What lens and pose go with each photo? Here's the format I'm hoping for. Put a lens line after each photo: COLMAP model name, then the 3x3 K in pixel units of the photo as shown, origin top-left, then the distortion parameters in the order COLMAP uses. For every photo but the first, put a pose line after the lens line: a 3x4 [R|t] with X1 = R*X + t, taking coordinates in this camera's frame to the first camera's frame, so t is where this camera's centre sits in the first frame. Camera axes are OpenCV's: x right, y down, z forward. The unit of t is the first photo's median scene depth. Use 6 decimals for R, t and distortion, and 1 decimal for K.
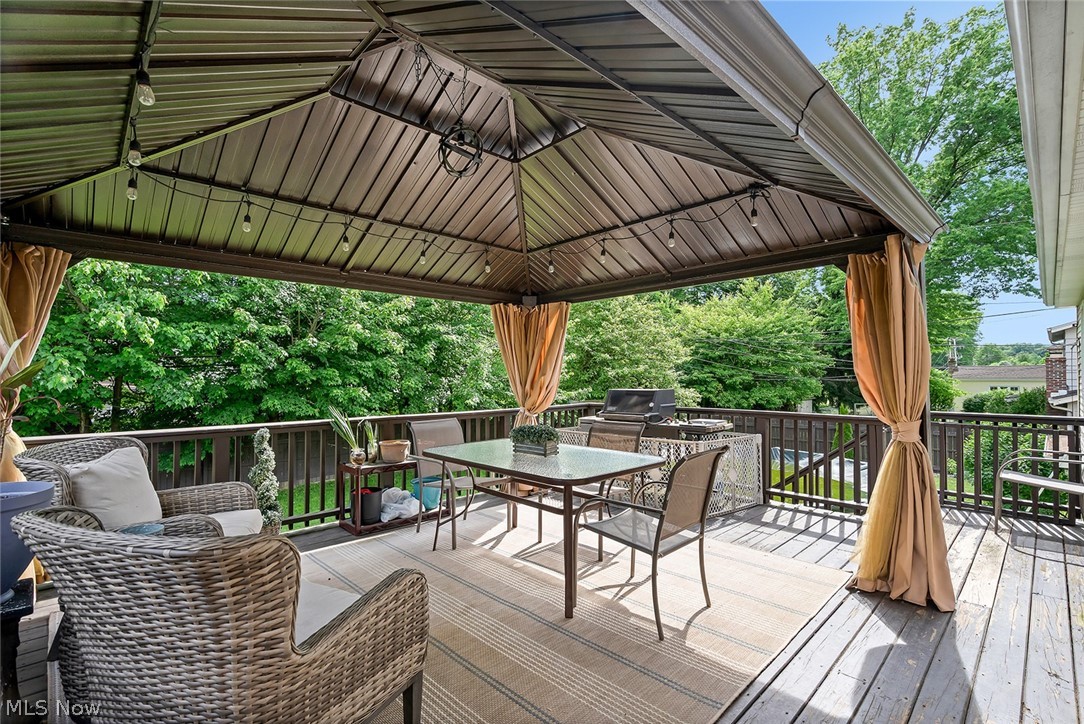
lens RADIAL K [[497.0, 0, 542.0], [0, 497.0, 362.0], [0, 0, 1]] dist [-0.000708, -0.000021]
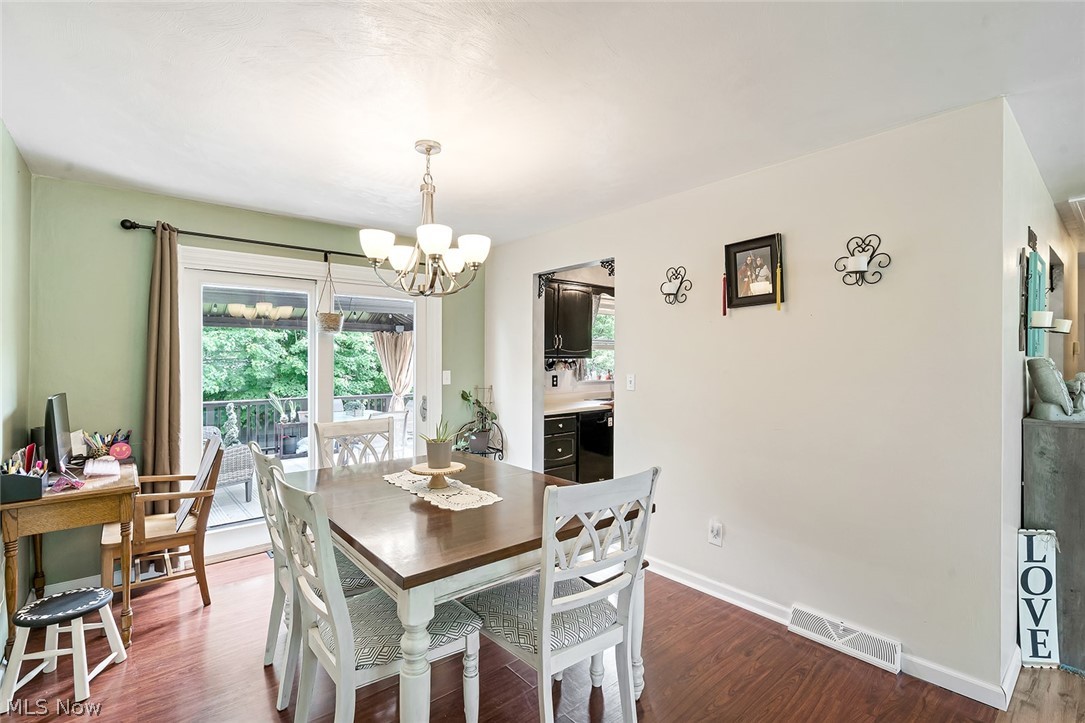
lens RADIAL K [[498.3, 0, 541.2], [0, 498.3, 359.3], [0, 0, 1]] dist [-0.005644, 0.000346]
pose [[0.997471, 0.002602, -0.071028, 0.311810], [-0.001052, 0.999761, 0.021859, -0.032620], [0.071068, -0.021729, 0.997235, -0.339676]]
